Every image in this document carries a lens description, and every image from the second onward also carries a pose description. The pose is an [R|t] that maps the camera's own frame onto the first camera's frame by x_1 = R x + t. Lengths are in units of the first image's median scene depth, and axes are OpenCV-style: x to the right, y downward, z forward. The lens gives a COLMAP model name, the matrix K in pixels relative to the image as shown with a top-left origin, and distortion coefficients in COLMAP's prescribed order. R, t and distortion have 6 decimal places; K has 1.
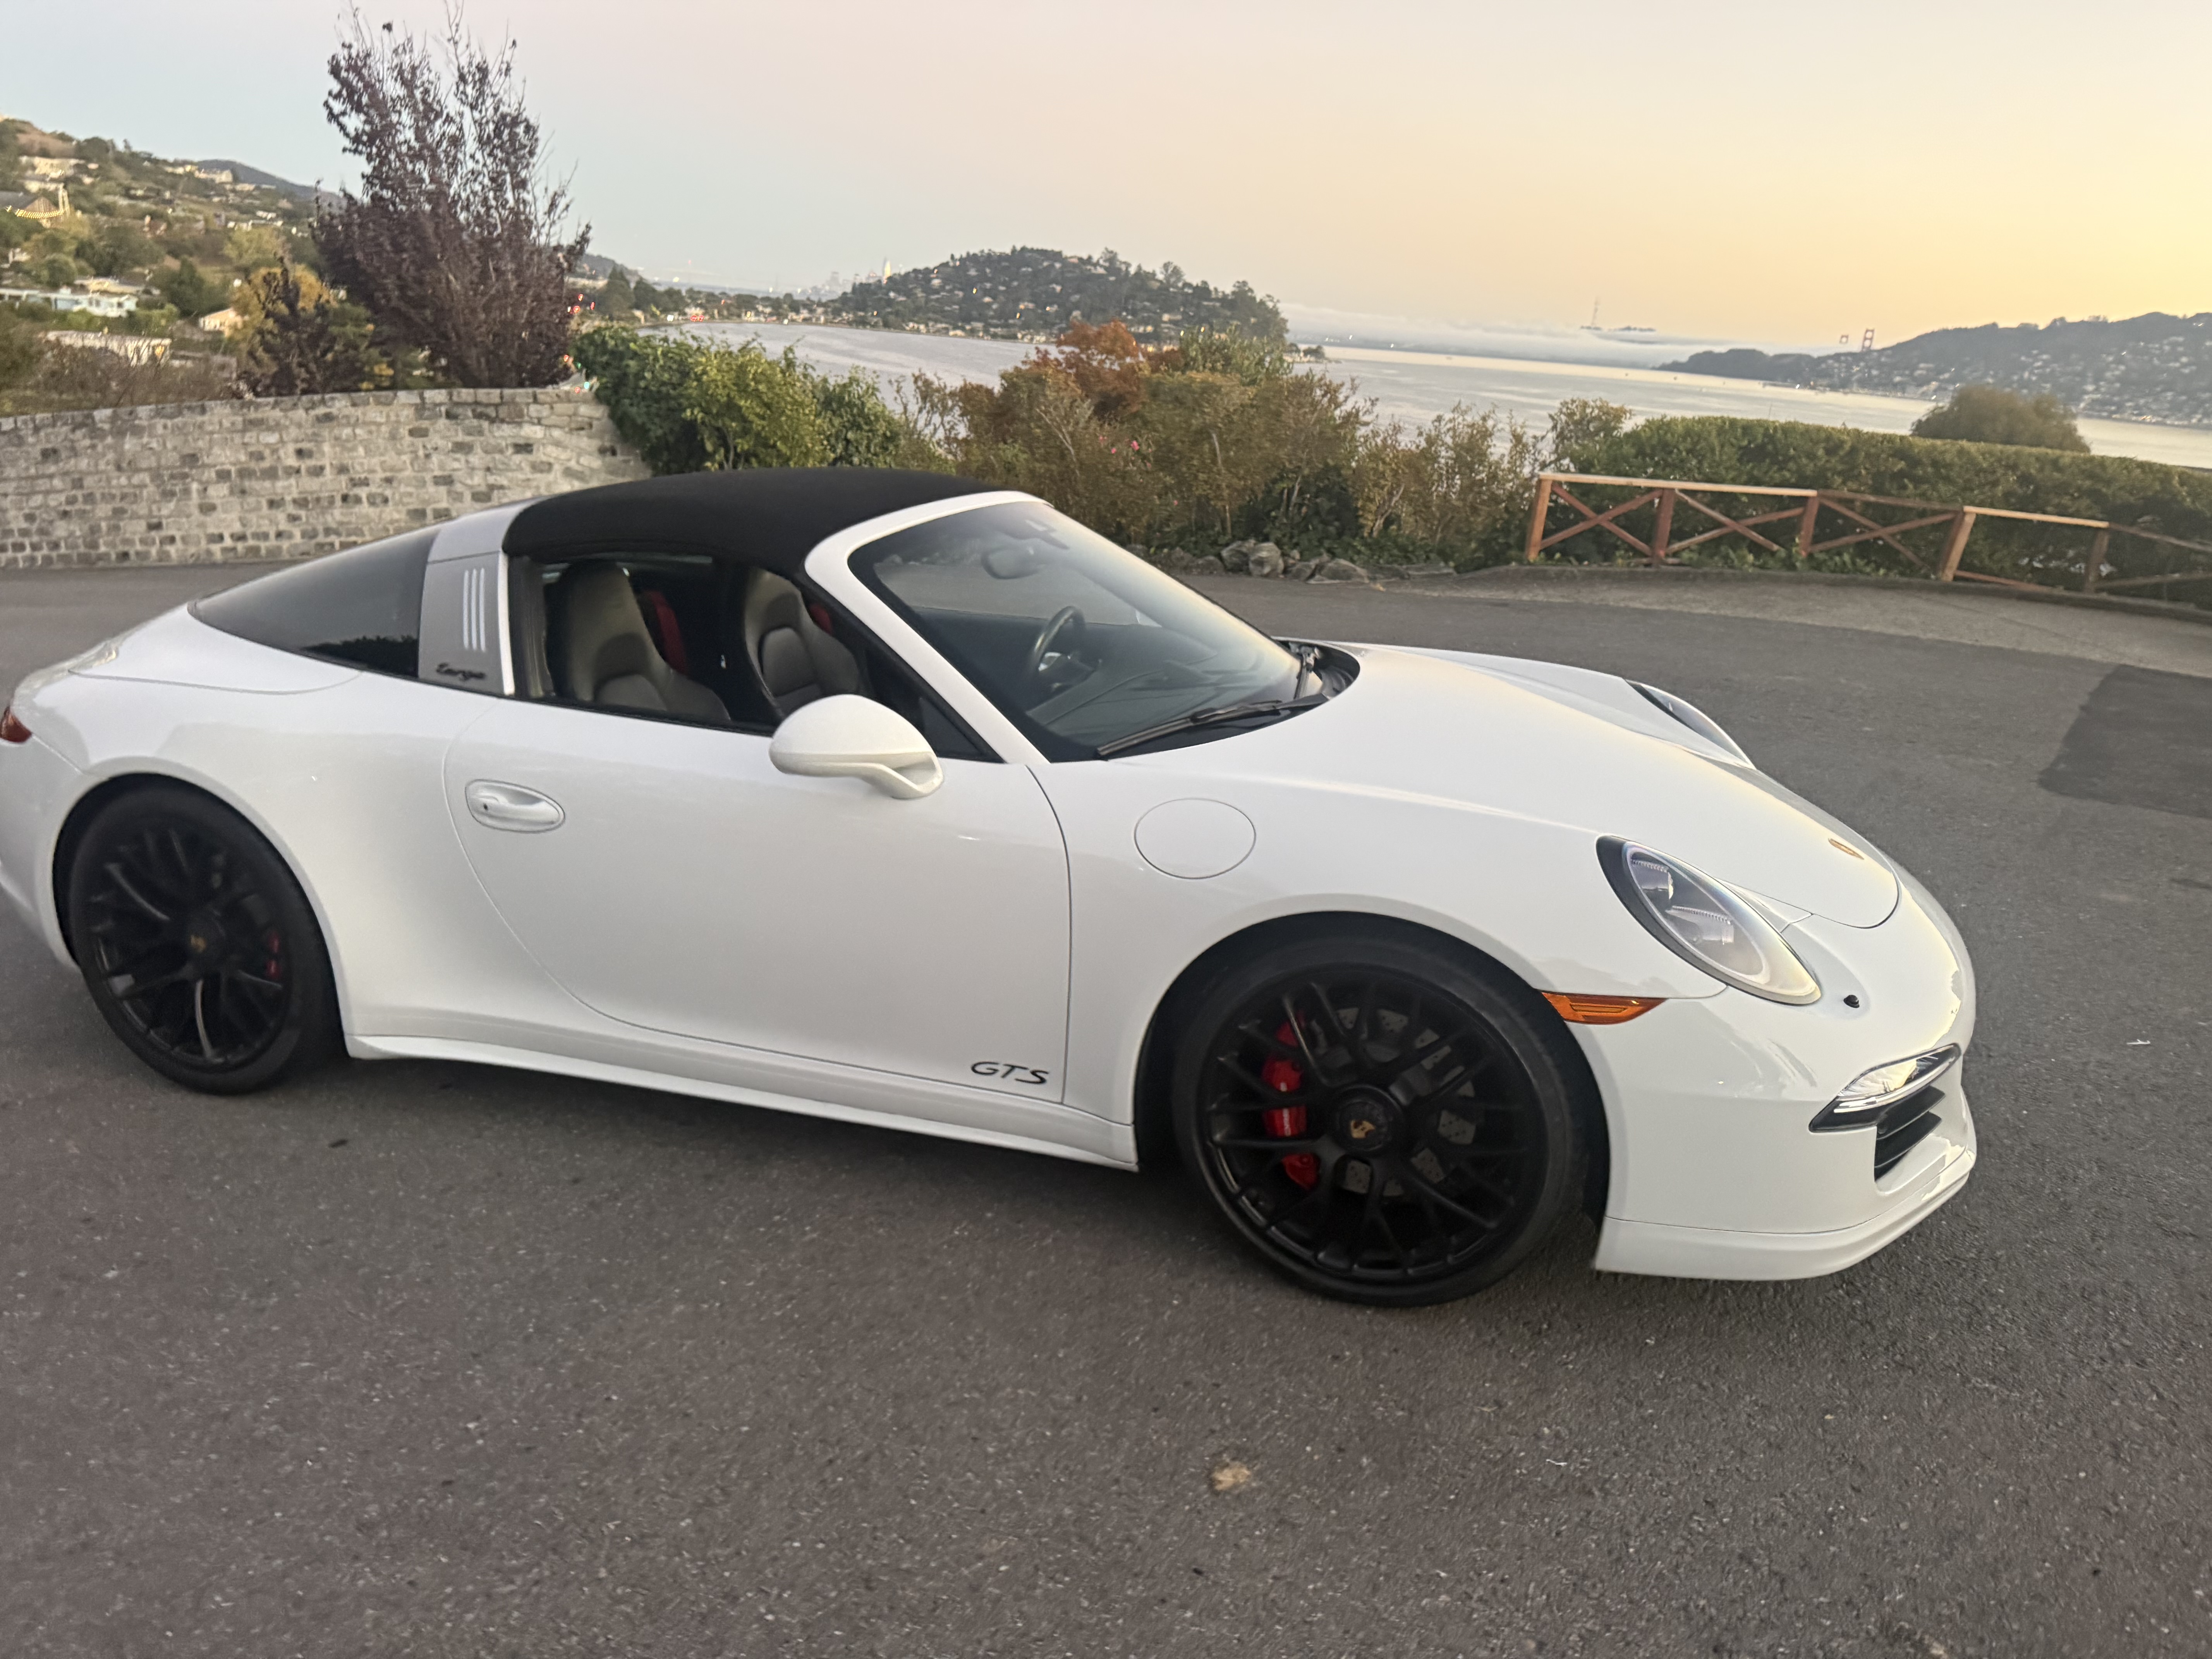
lens RADIAL K [[1564.6, 0, 1083.3], [0, 1564.6, 806.1], [0, 0, 1]] dist [0.030827, -0.038277]
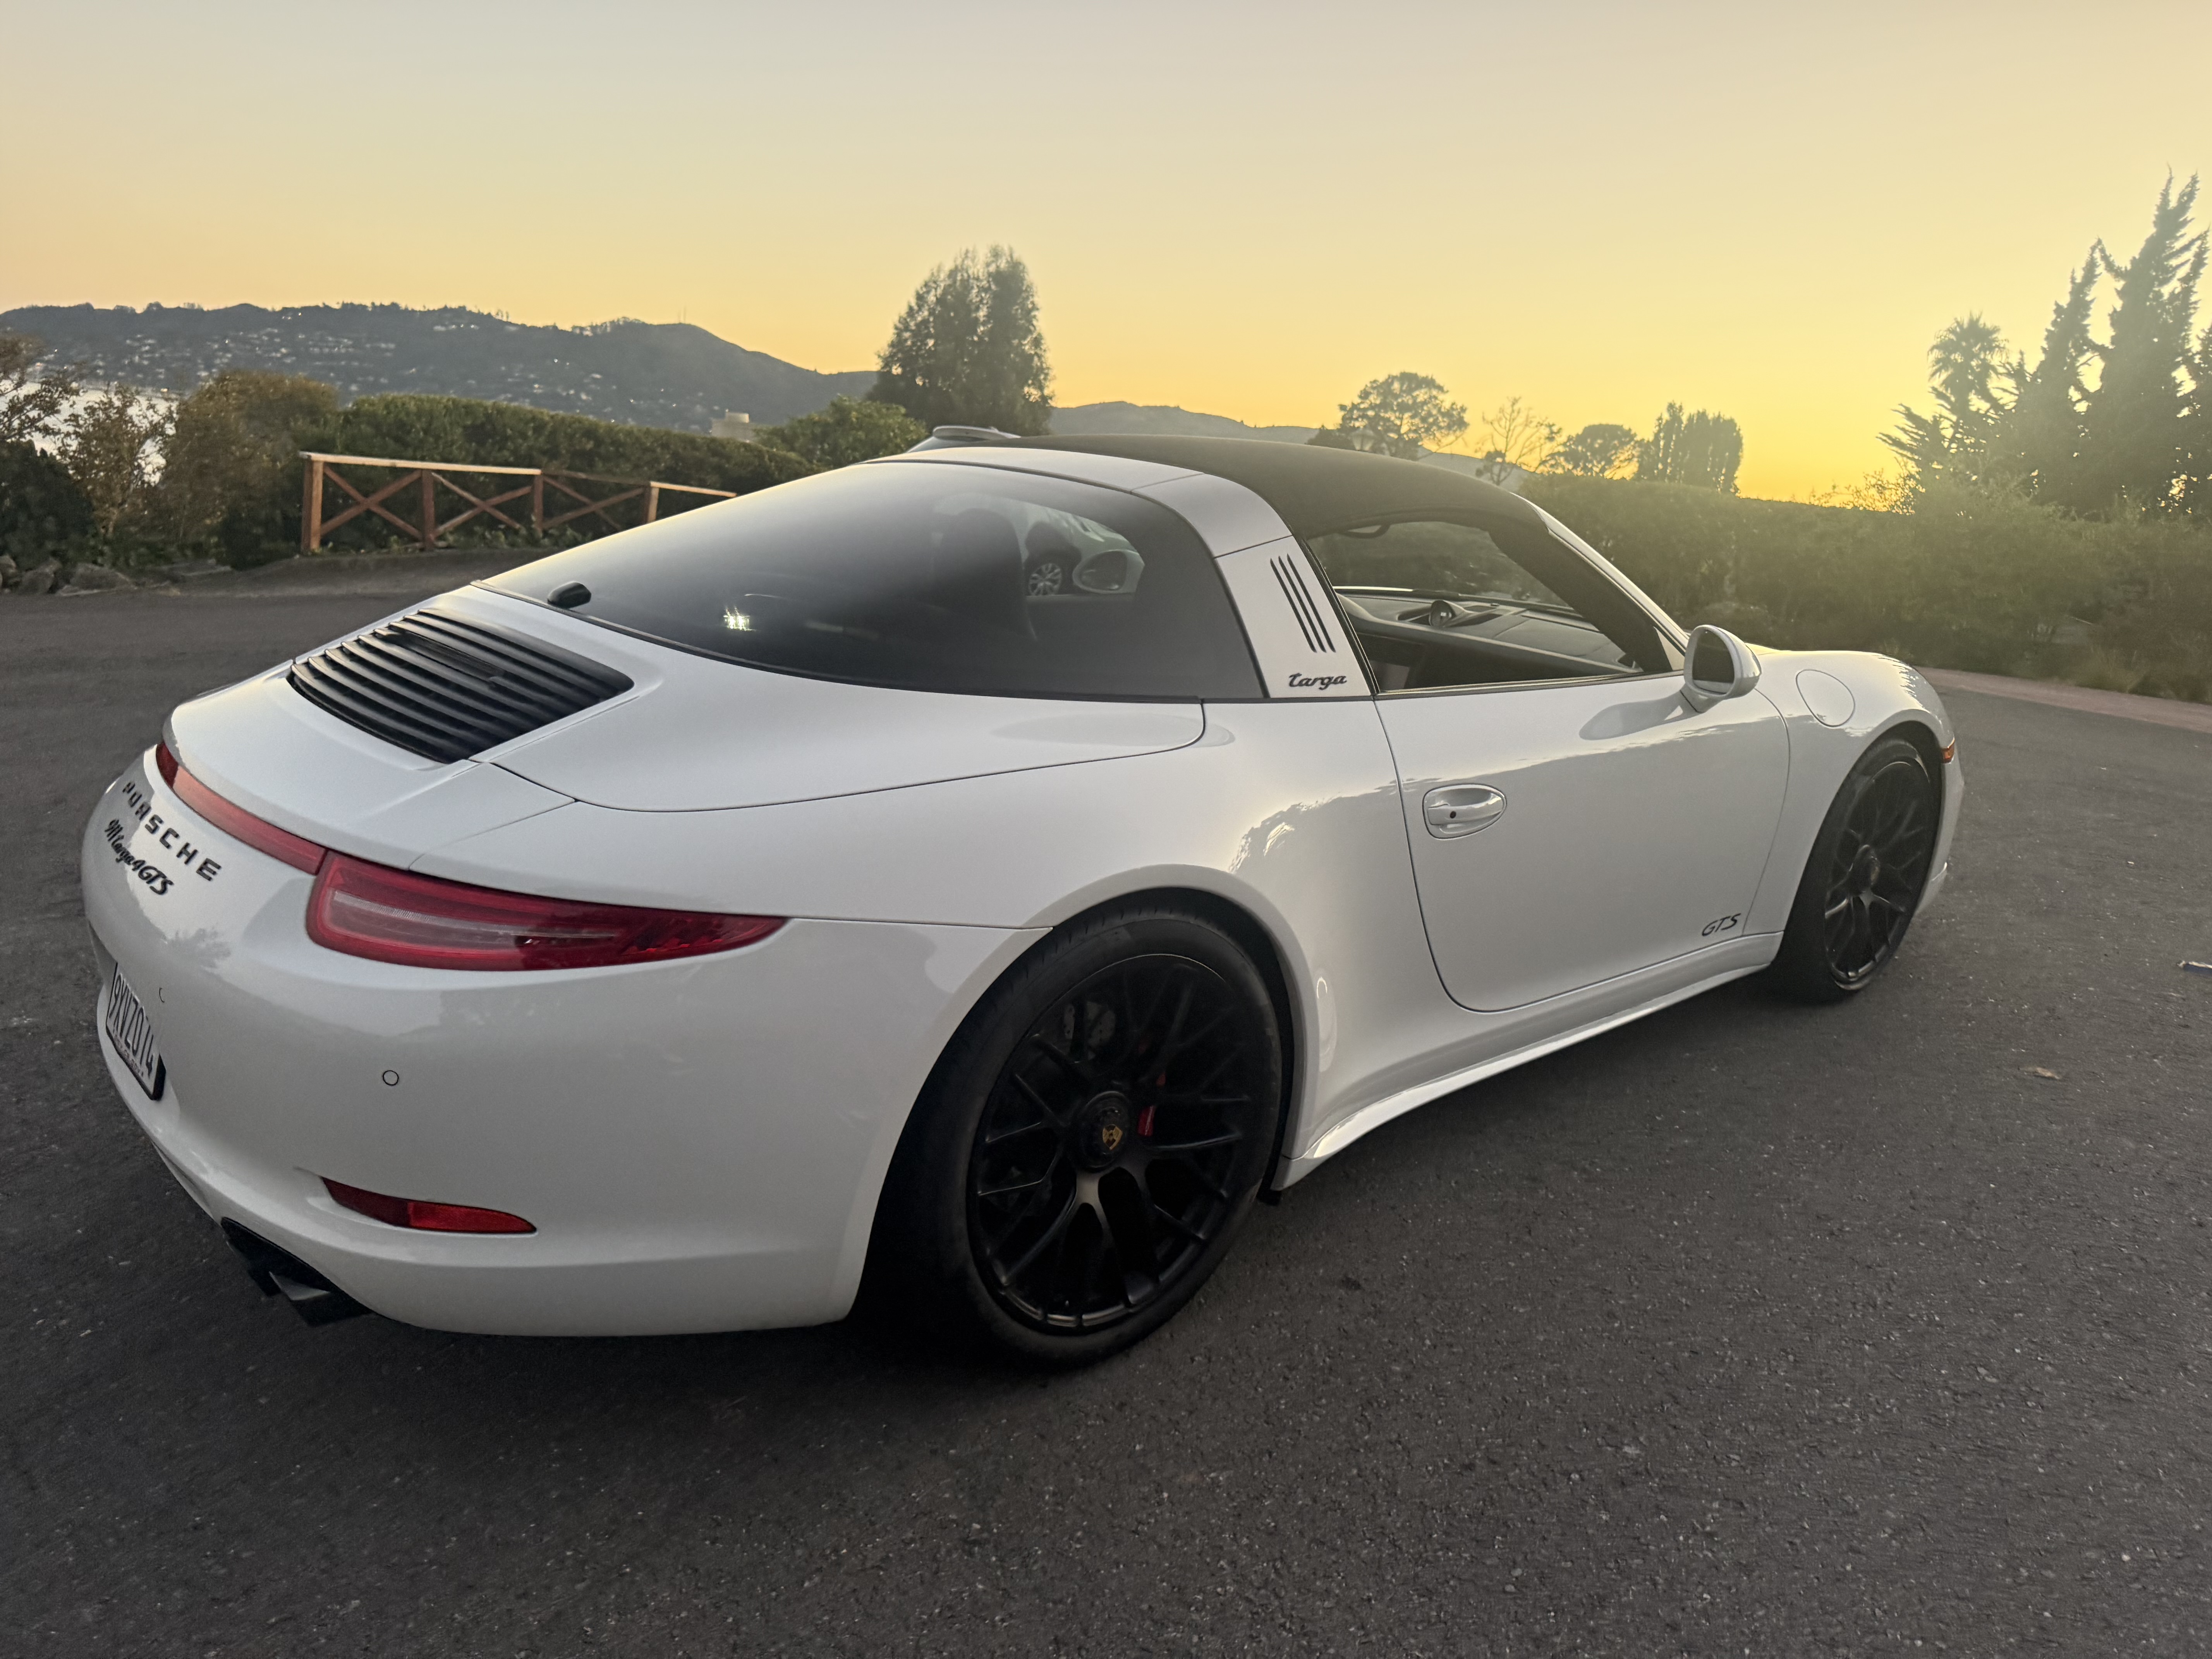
lens RADIAL K [[1564.6, 0, 1103.1], [0, 1564.6, 832.5], [0, 0, 1]] dist [0.030827, -0.038277]
pose [[0.497011, -0.211168, 0.841658, -1.071533], [0.189816, 0.972905, 0.132008, -0.126789], [-0.846729, 0.094150, 0.523628, 0.620413]]
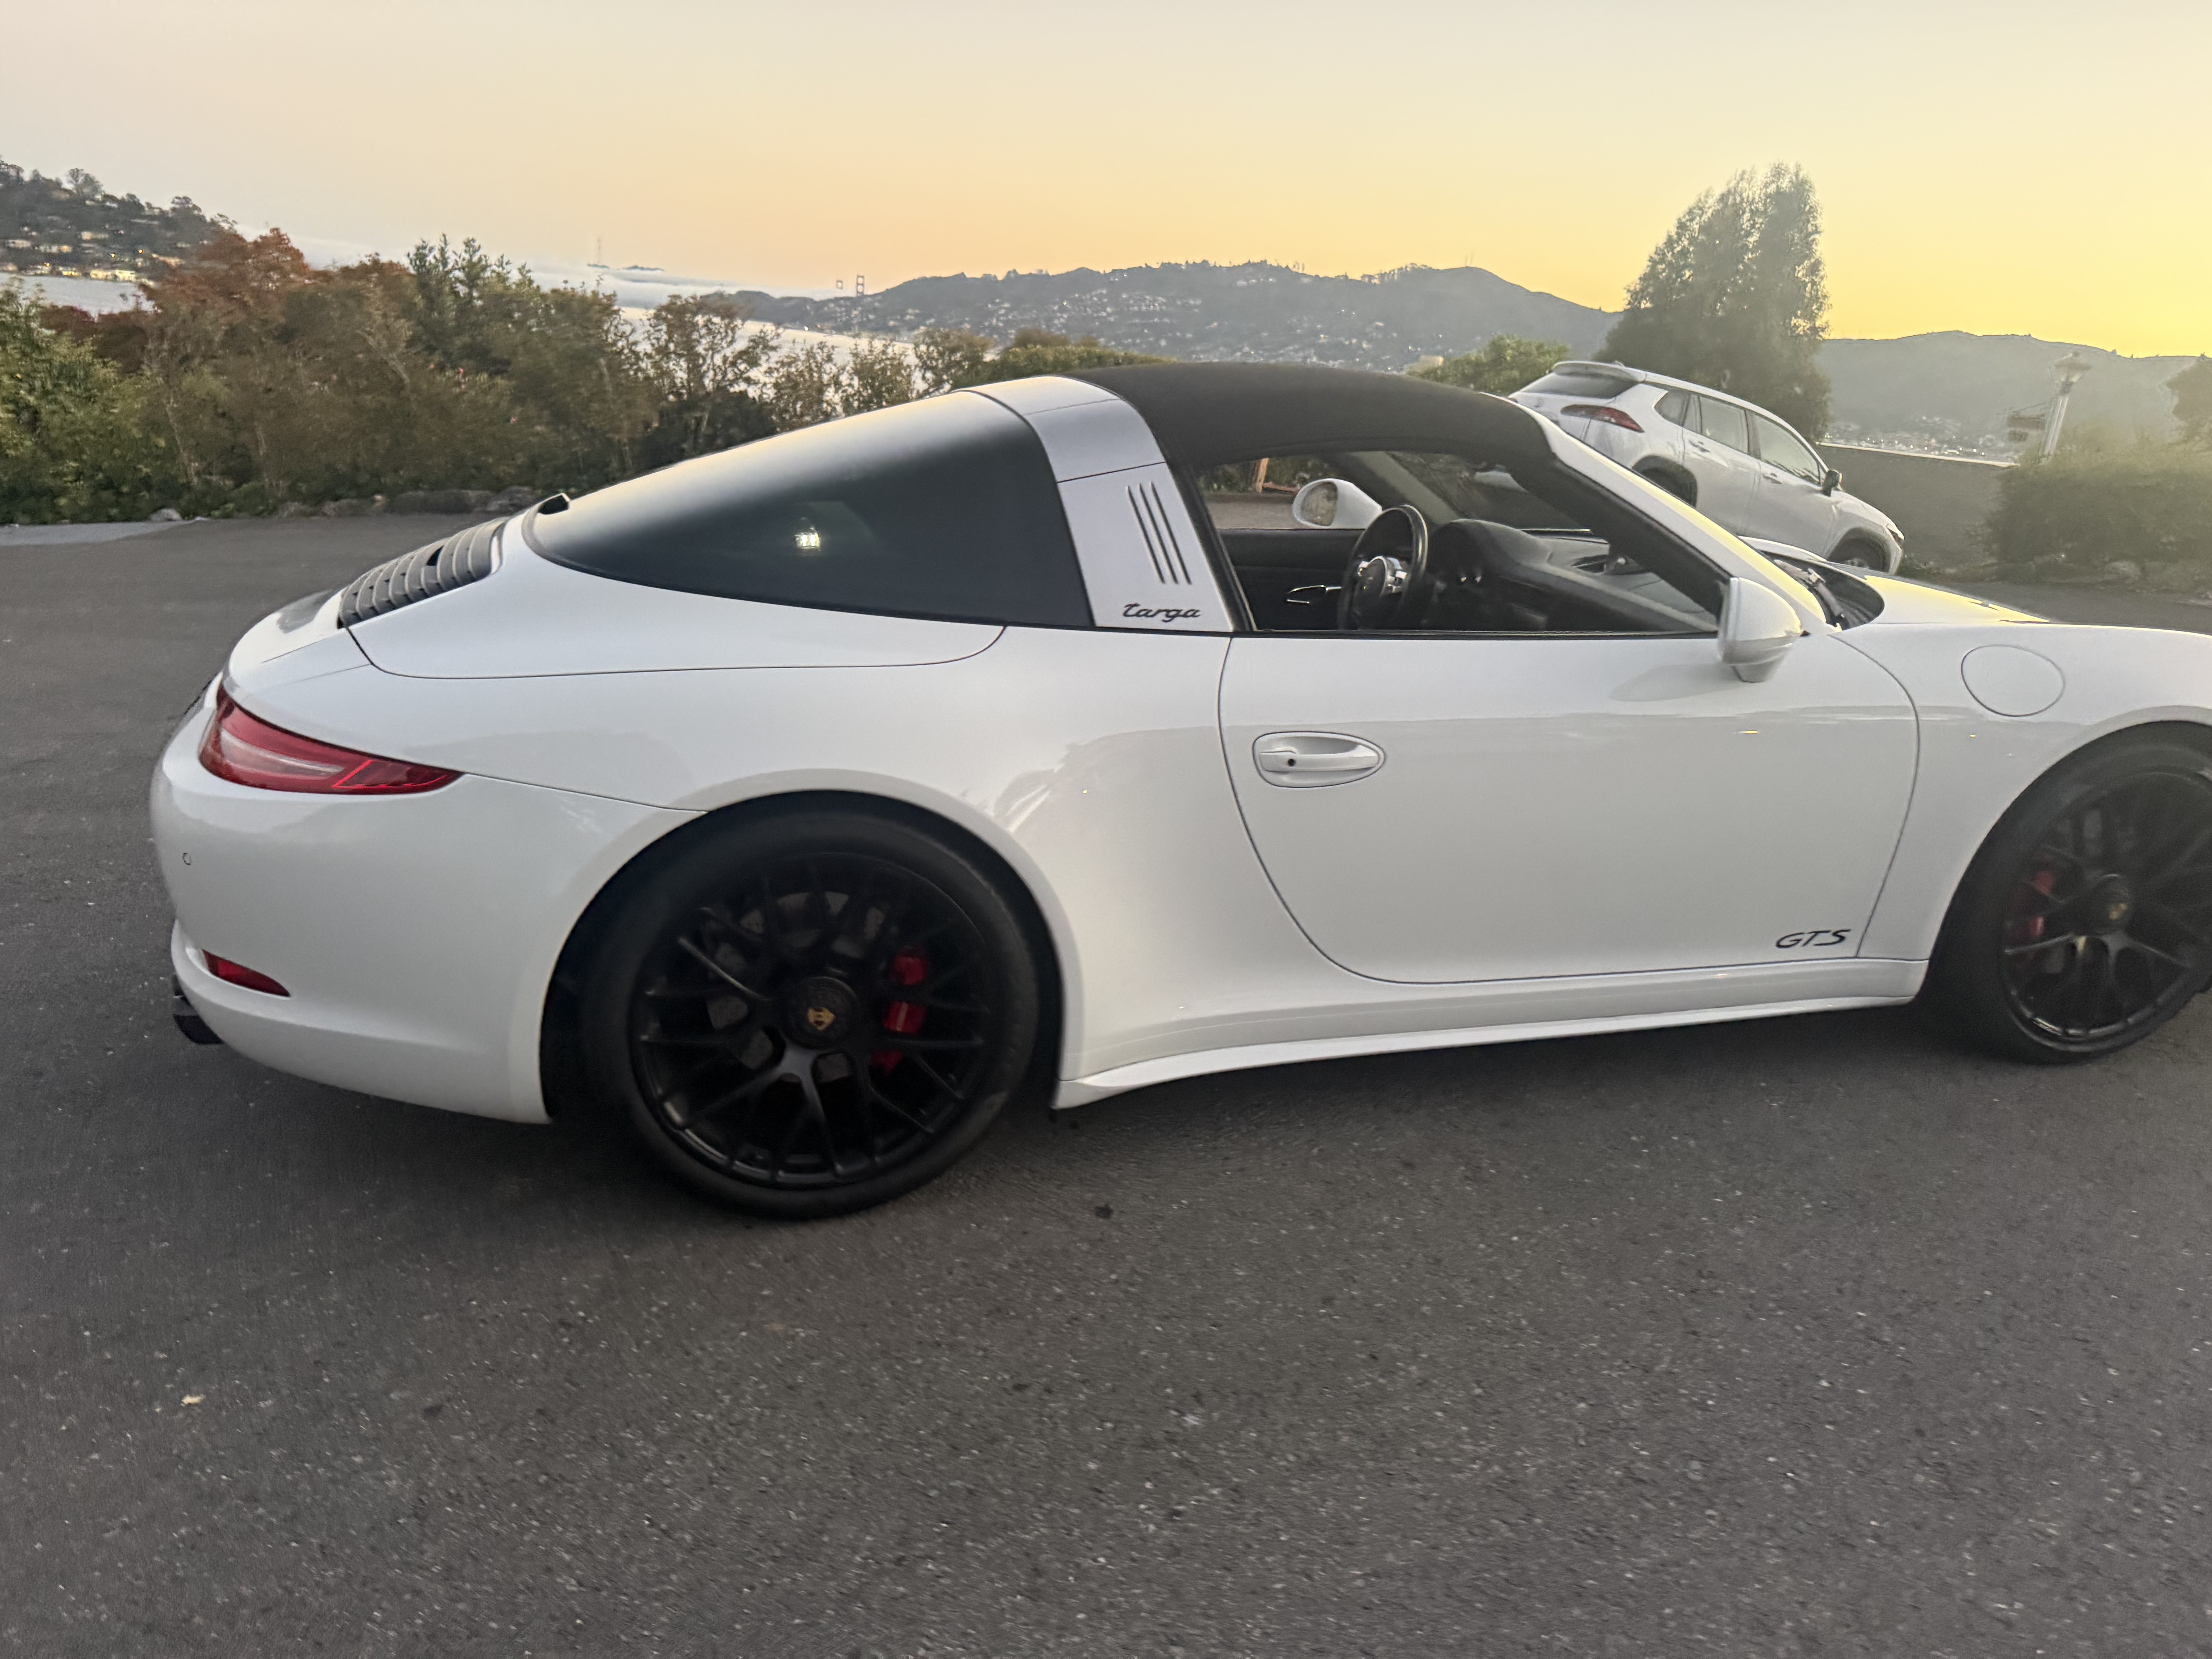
lens RADIAL K [[1564.6, 0, 1104.0], [0, 1564.6, 851.1], [0, 0, 1]] dist [0.030827, -0.038277]
pose [[0.832754, -0.167372, 0.527739, -0.799862], [0.134821, 0.985820, 0.099908, -0.044160], [-0.536977, -0.012049, 0.843511, 0.306291]]
